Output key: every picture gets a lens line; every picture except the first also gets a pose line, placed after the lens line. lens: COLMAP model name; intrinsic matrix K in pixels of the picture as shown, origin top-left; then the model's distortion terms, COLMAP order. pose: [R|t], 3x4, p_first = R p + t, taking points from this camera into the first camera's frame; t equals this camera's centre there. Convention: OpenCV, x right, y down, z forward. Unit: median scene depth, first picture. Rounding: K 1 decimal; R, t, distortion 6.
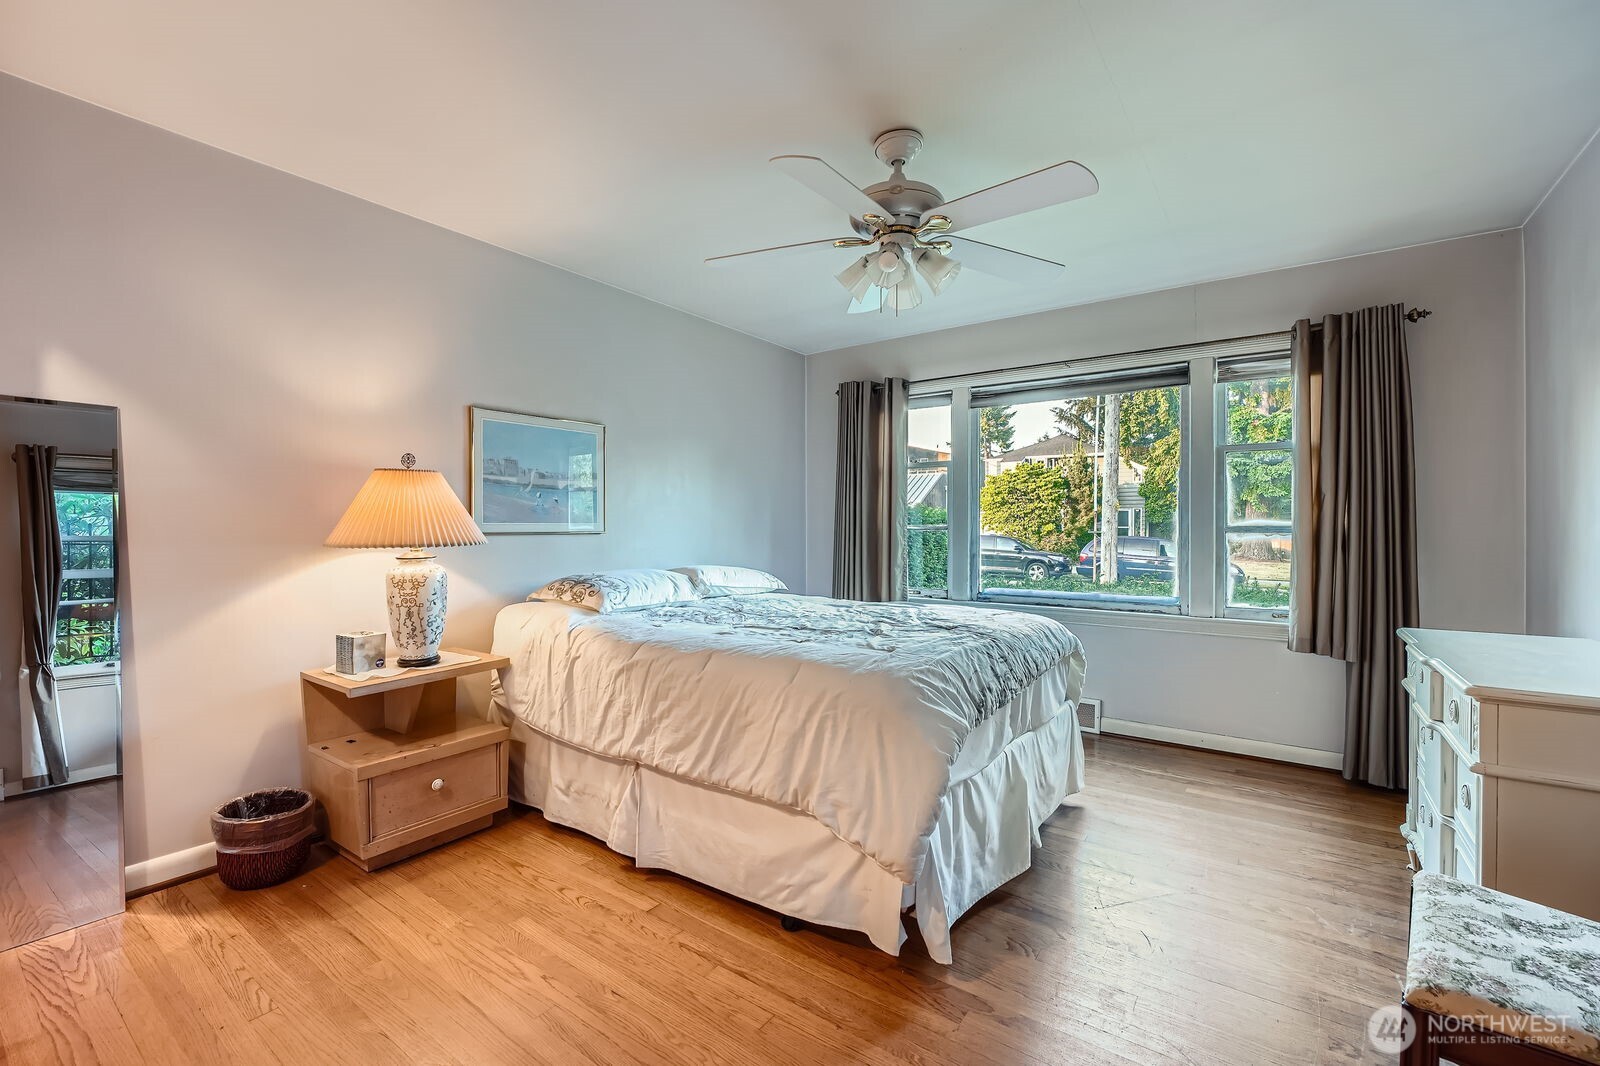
lens RADIAL K [[677.1, 0, 800.1], [0, 677.1, 536.7], [0, 0, 1]] dist [-0.000014, 0.000000]
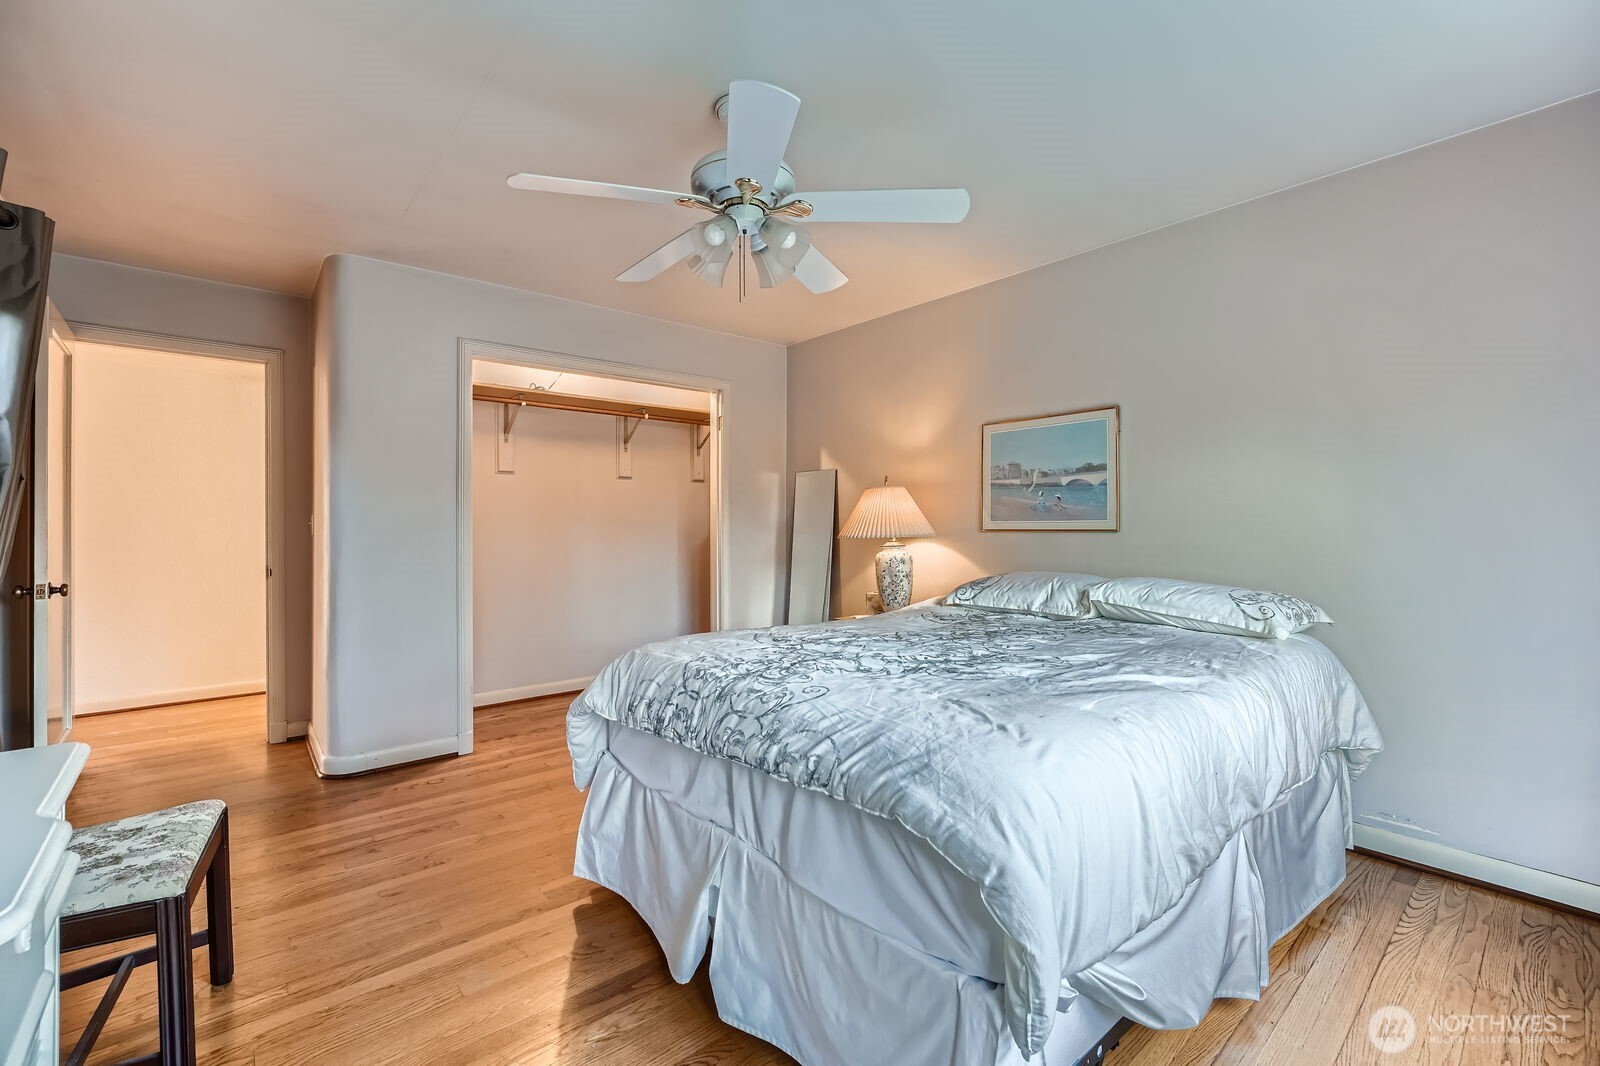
lens RADIAL K [[670.3, 0, 800.7], [0, 670.3, 531.4], [0, 0, 1]] dist [-0.017518, -0.000044]
pose [[-0.231284, 0.006951, -0.972861, 0.718285], [-0.014952, 0.999831, 0.010698, -0.010085], [0.972771, 0.017021, -0.231141, 0.919289]]
